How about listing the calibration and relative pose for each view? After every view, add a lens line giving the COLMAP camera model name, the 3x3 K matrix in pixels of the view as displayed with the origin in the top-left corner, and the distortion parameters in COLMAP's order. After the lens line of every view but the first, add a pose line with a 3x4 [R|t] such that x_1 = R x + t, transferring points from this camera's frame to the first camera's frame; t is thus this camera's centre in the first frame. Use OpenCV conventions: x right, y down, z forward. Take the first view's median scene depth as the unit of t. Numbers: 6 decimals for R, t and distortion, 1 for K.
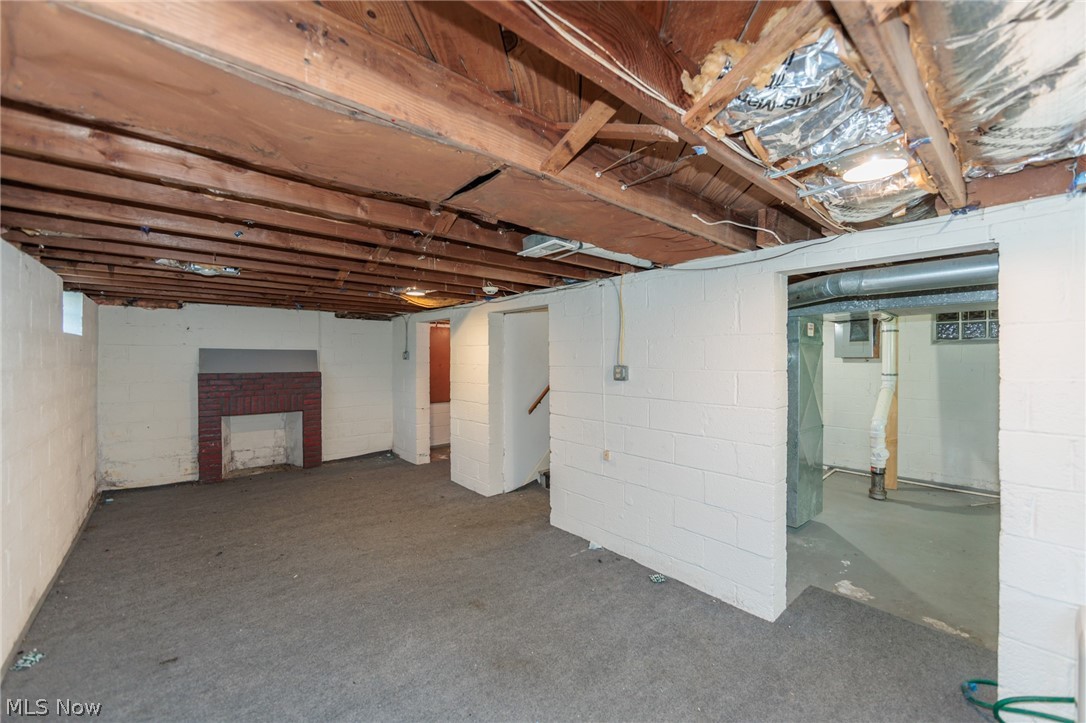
lens RADIAL K [[423.4, 0, 545.5], [0, 423.4, 359.0], [0, 0, 1]] dist [-0.002640, -0.000709]
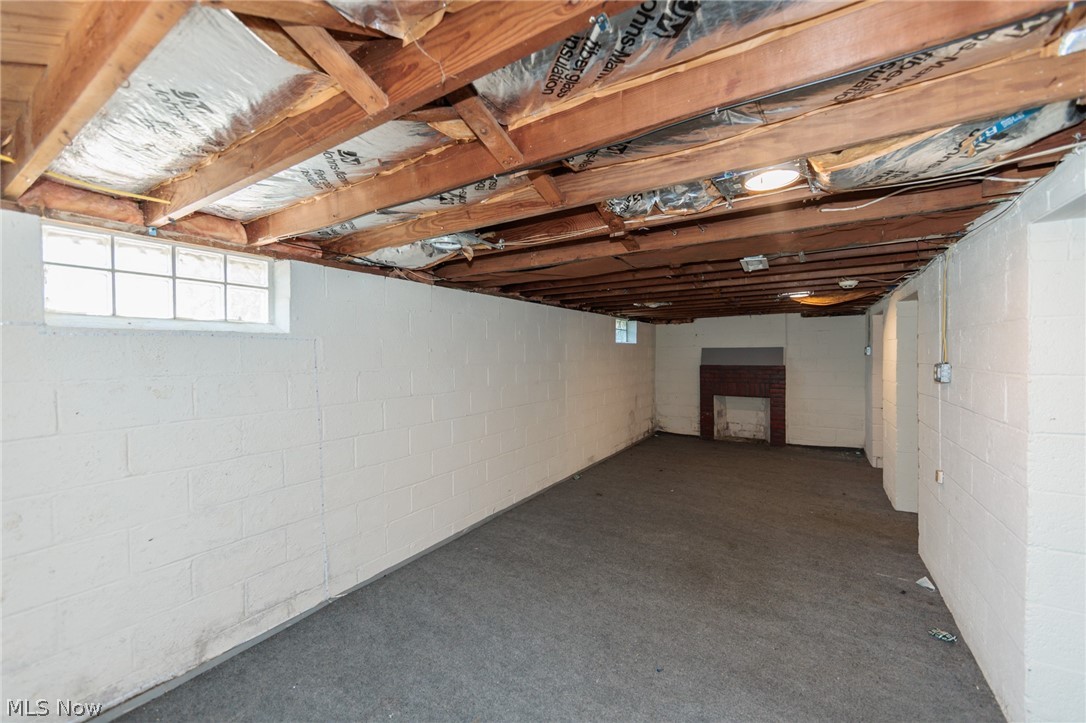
lens RADIAL K [[423.4, 0, 543.6], [0, 423.4, 358.0], [0, 0, 1]] dist [-0.002640, -0.000709]
pose [[0.283735, 0.003246, -0.958897, 0.648059], [0.008492, 0.999947, 0.005898, -0.005533], [0.958865, -0.009817, 0.283693, 0.058583]]
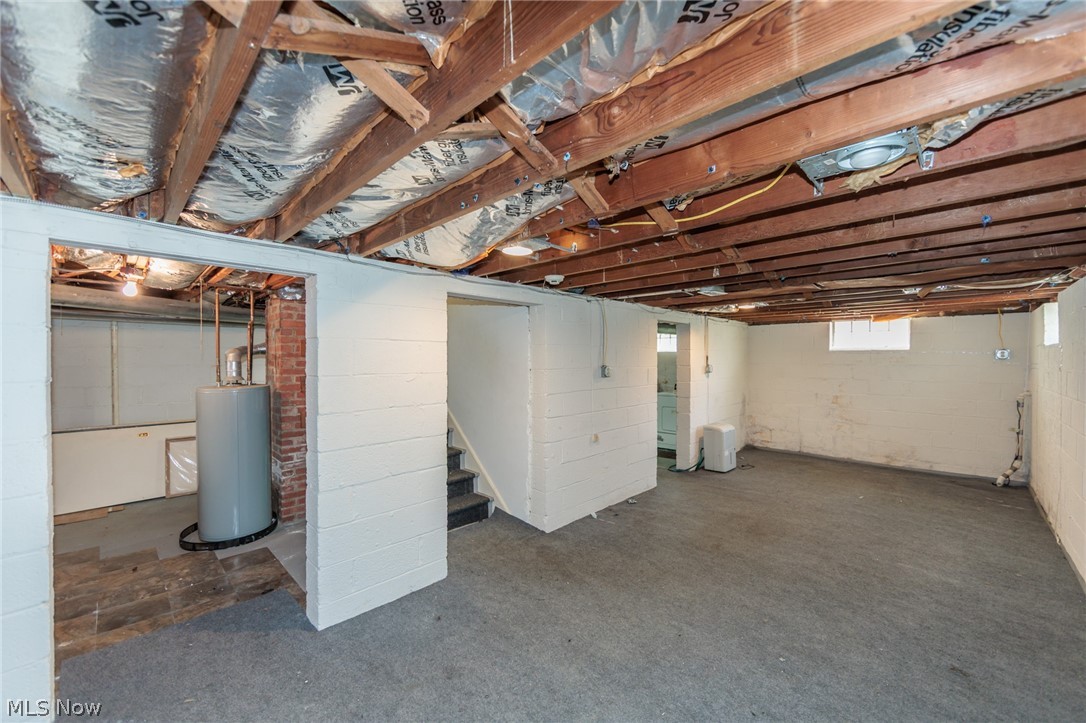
lens RADIAL K [[423.4, 0, 543.7], [0, 423.4, 360.4], [0, 0, 1]] dist [-0.002640, -0.000709]
pose [[-0.081347, -0.006356, 0.996666, -1.023149], [0.000622, 0.999979, 0.006428, -0.010714], [-0.996686, 0.001143, -0.081341, 1.170931]]
